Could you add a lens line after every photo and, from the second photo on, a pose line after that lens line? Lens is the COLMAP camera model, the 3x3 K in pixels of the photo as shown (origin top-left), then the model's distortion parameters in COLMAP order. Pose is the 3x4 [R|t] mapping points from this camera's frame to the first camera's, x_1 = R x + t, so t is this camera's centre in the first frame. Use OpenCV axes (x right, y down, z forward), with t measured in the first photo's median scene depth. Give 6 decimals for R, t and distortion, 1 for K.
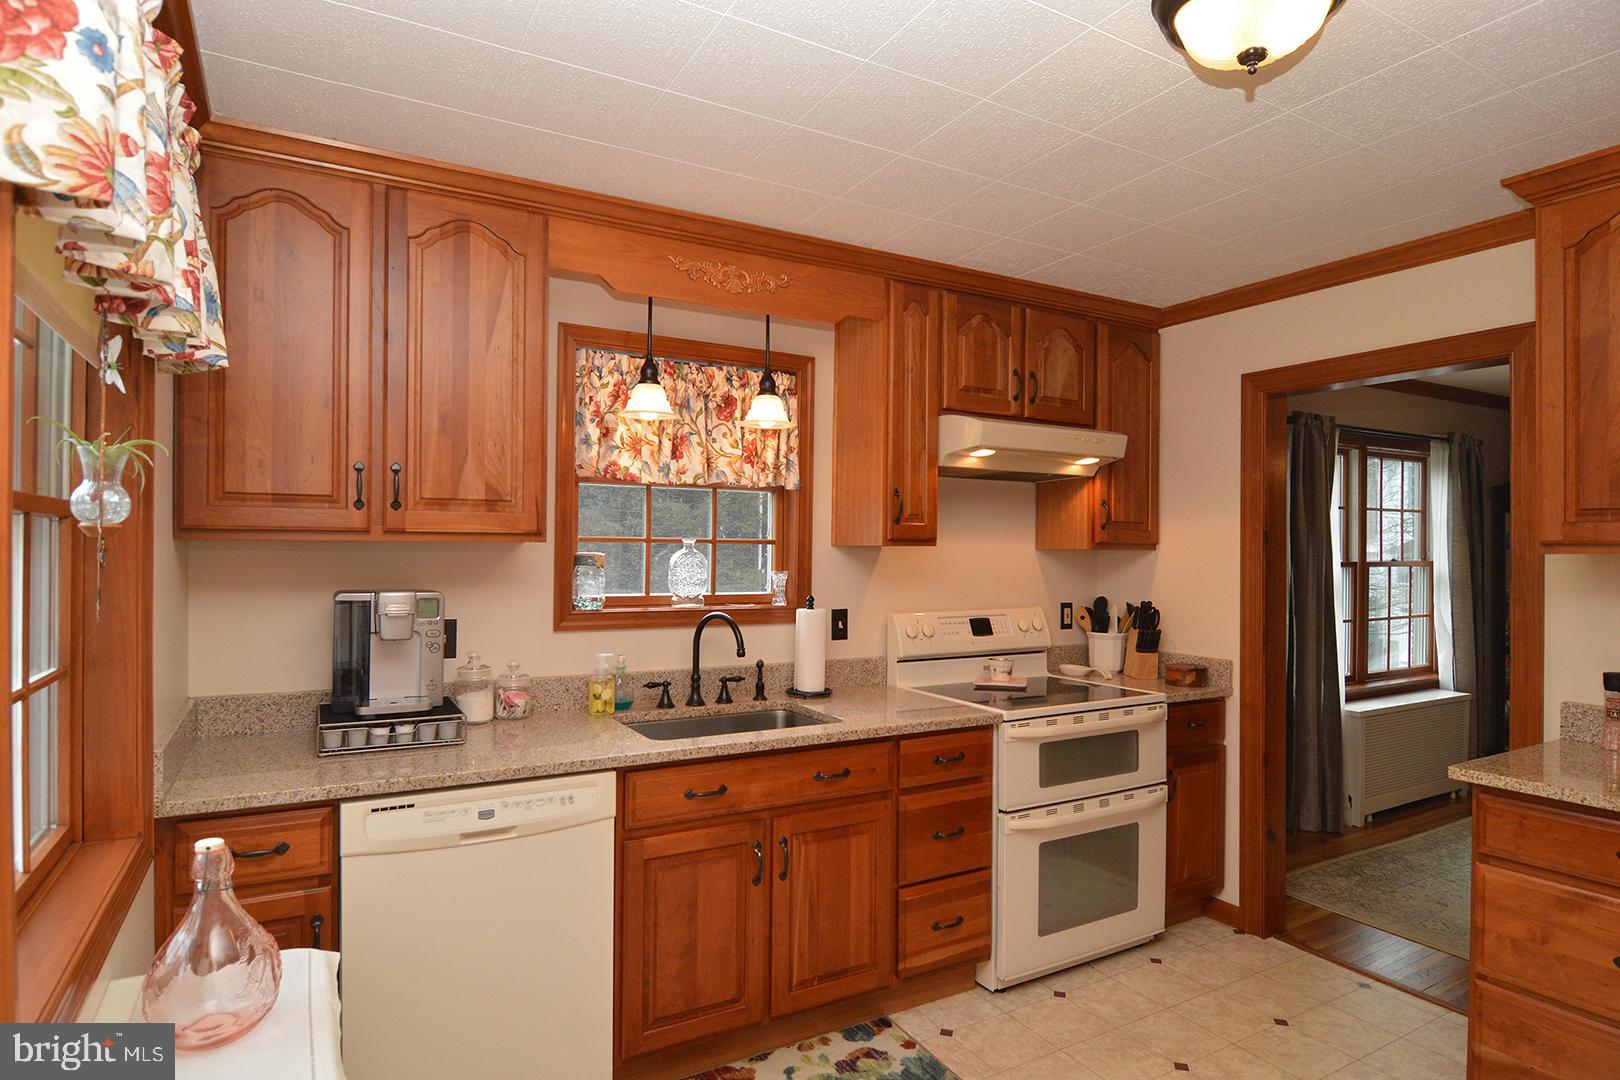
lens RADIAL K [[891.3, 0, 810.0], [0, 891.3, 540.0], [0, 0, 1]] dist [-0.014119, -0.000684]
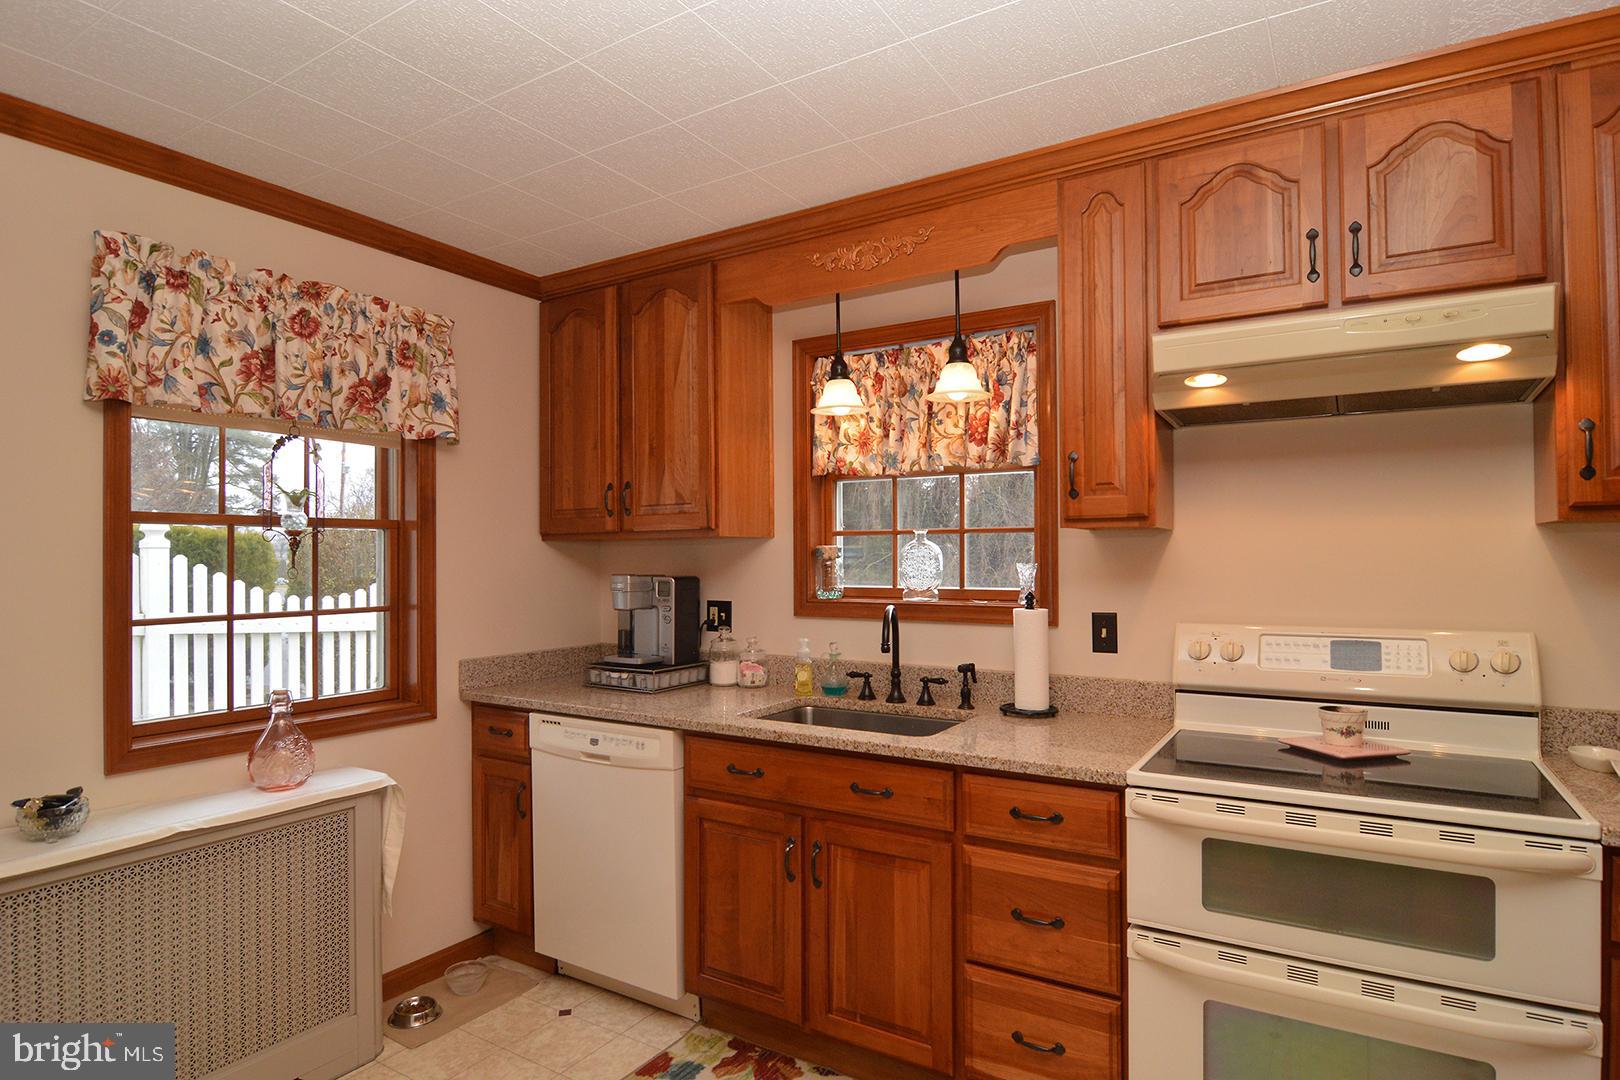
lens RADIAL K [[891.3, 0, 810.0], [0, 891.3, 540.0], [0, 0, 1]] dist [-0.014119, -0.000684]
pose [[0.466207, -0.030031, -0.884166, 0.681620], [0.017297, 0.999542, -0.024829, 0.033167], [0.884507, -0.003718, 0.466513, 0.470429]]
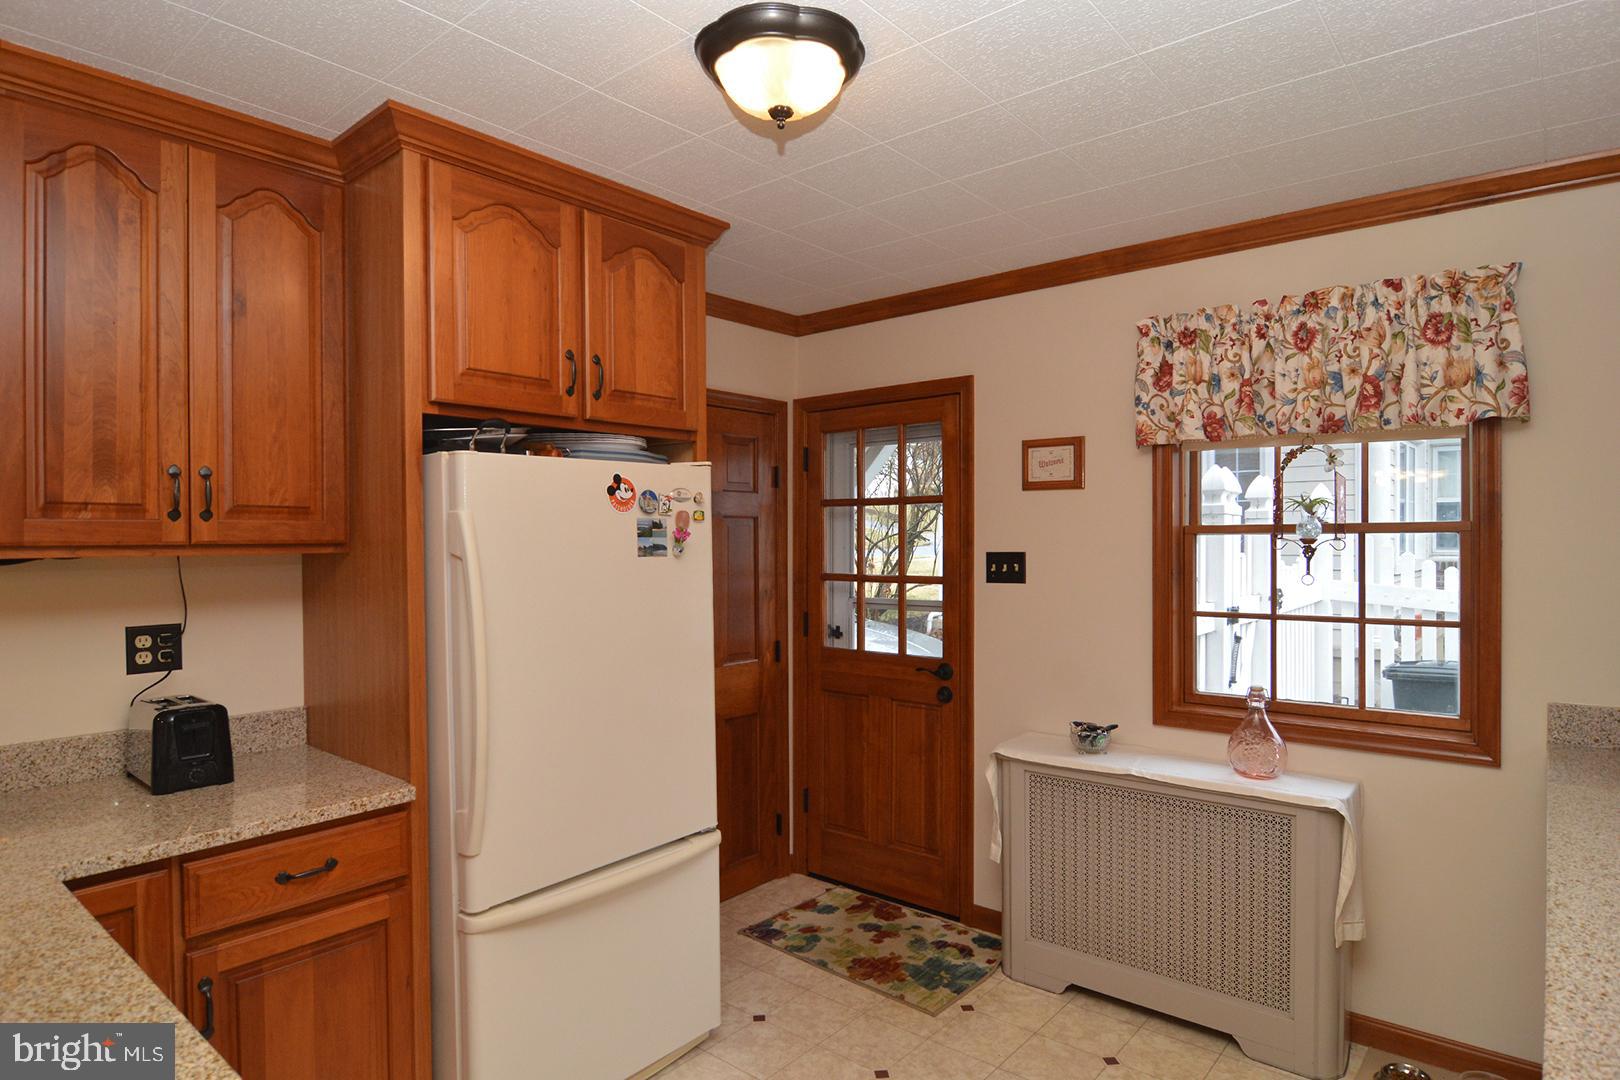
lens RADIAL K [[891.3, 0, 810.0], [0, 891.3, 540.0], [0, 0, 1]] dist [-0.014119, -0.000684]
pose [[-0.939088, -0.000268, -0.343676, 0.456875], [0.002590, 0.999966, -0.007855, 0.000474], [0.343667, -0.008267, -0.939055, 1.111275]]
